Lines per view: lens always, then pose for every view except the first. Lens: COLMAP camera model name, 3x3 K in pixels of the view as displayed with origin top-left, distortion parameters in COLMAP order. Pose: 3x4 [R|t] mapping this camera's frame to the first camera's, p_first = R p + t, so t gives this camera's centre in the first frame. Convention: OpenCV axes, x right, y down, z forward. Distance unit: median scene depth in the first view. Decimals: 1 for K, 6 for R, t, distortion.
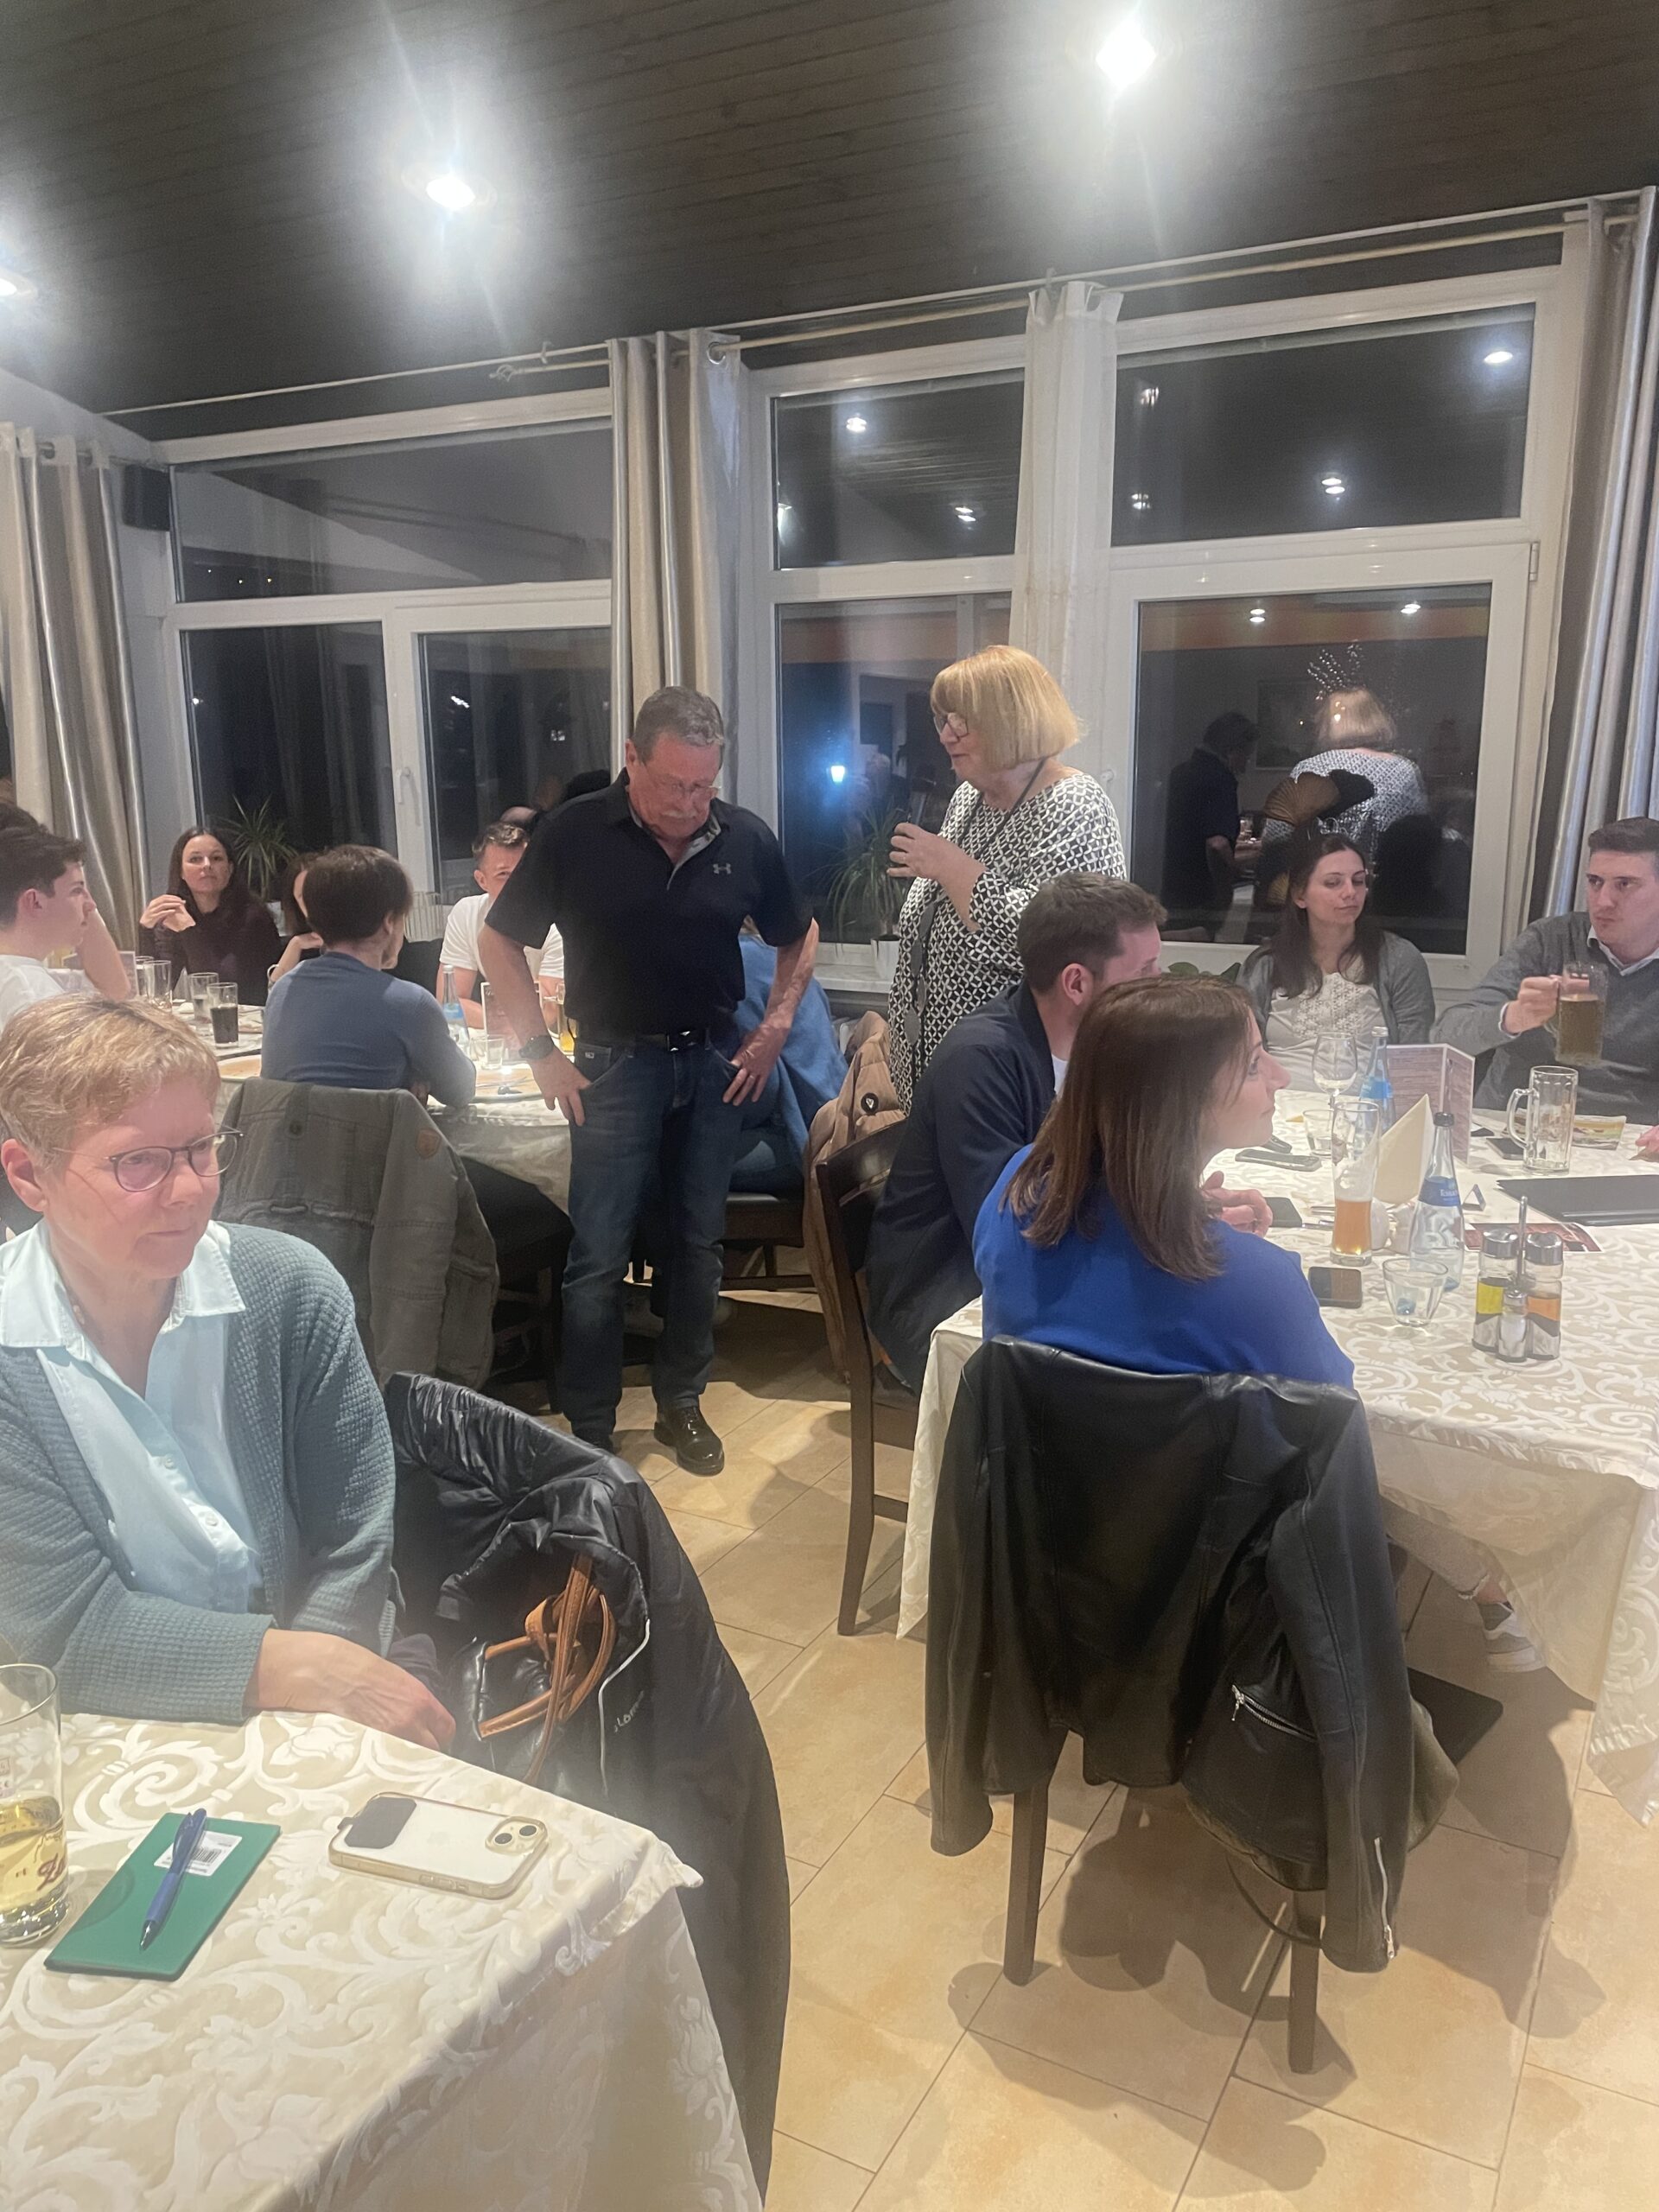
lens RADIAL K [[1666.8, 0, 836.1], [0, 1666.8, 1098.1], [0, 0, 1]] dist [0.079931, -0.099243]
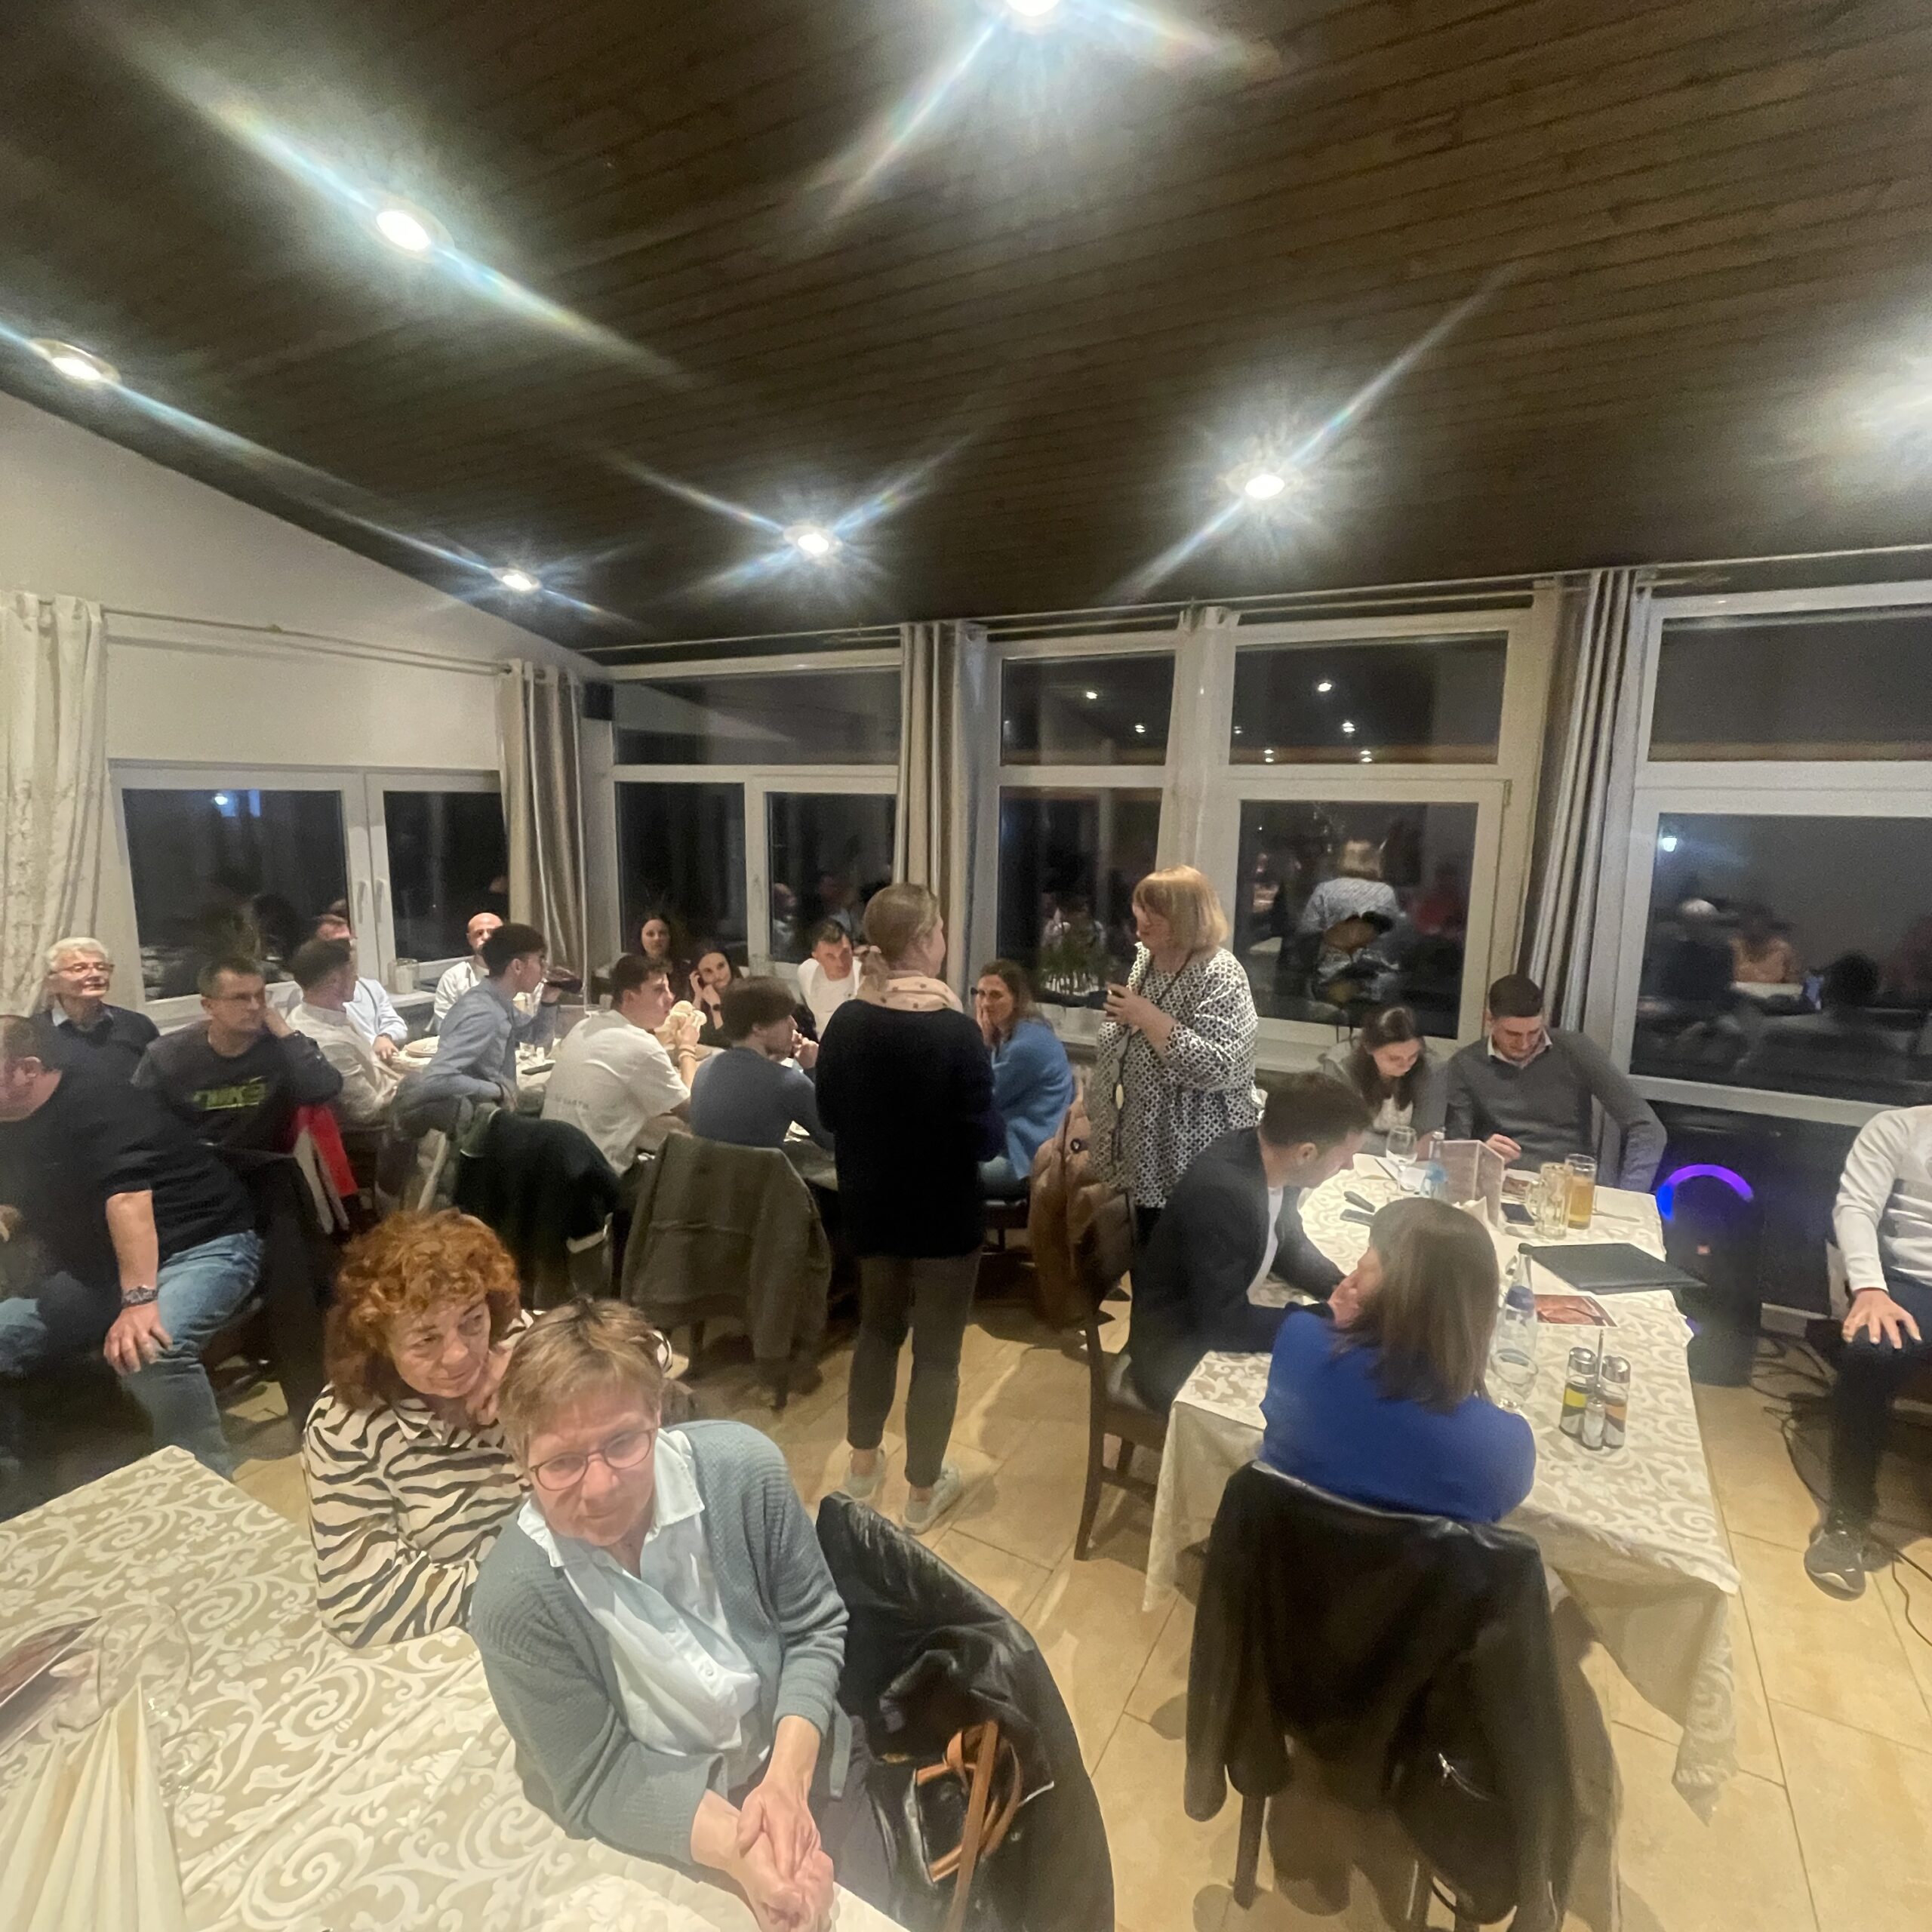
lens RADIAL K [[1027.5, 0, 966.5], [0, 1027.5, 966.0], [0, 0, 1]] dist [-0.001998, 0.001913]
pose [[0.999644, 0.026117, -0.005542, -0.071467], [-0.026315, 0.998885, -0.039188, -0.109870], [0.004512, 0.039320, 0.999216, 0.064562]]
